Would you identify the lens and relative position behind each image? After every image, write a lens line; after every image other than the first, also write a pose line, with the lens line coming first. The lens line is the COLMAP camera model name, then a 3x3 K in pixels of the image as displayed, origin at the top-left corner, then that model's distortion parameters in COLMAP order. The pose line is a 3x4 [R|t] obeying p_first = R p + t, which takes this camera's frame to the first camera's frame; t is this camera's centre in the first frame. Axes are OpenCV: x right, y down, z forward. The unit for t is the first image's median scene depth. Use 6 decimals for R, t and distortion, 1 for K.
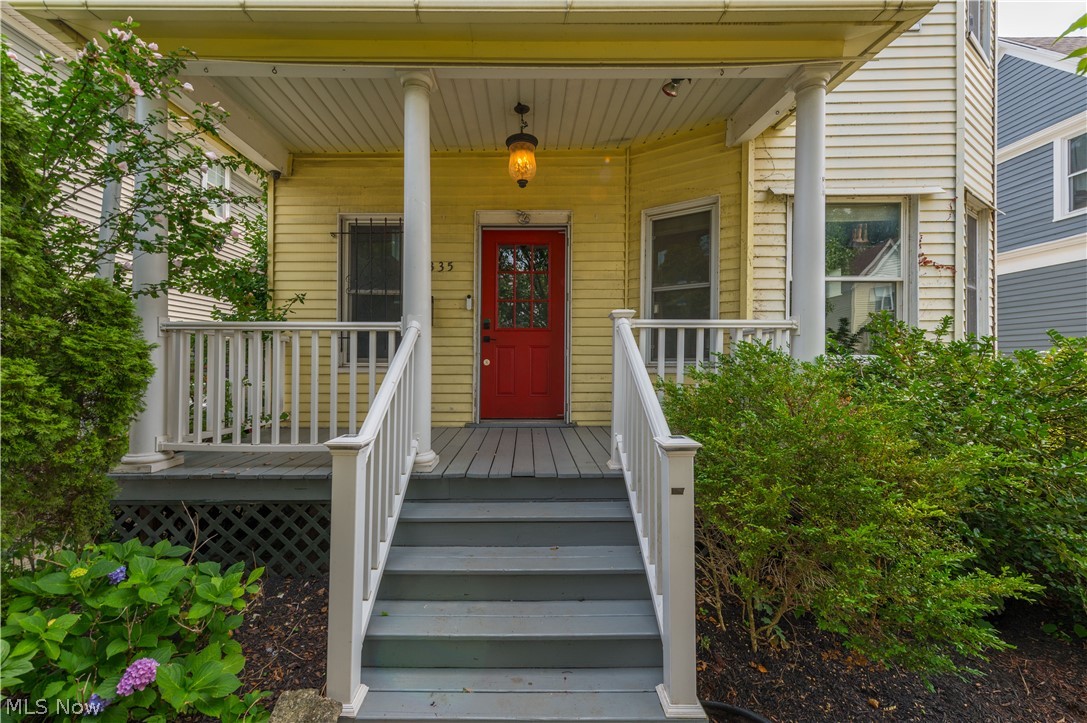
lens RADIAL K [[435.7, 0, 538.1], [0, 435.7, 365.5], [0, 0, 1]] dist [0.010860, -0.001909]
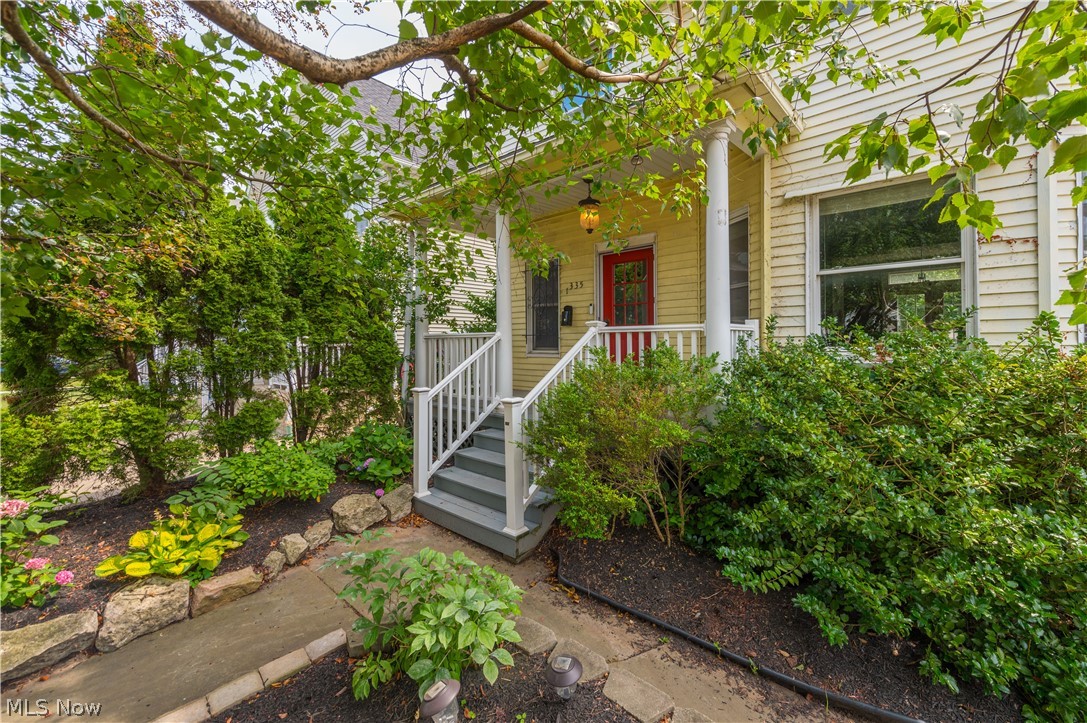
lens RADIAL K [[435.7, 0, 571.8], [0, 435.7, 340.1], [0, 0, 1]] dist [0.010860, -0.001909]
pose [[0.773129, -0.008501, -0.634192, 0.801865], [0.005860, 0.999963, -0.006261, -0.038831], [0.634222, 0.001124, 0.773150, -0.163062]]
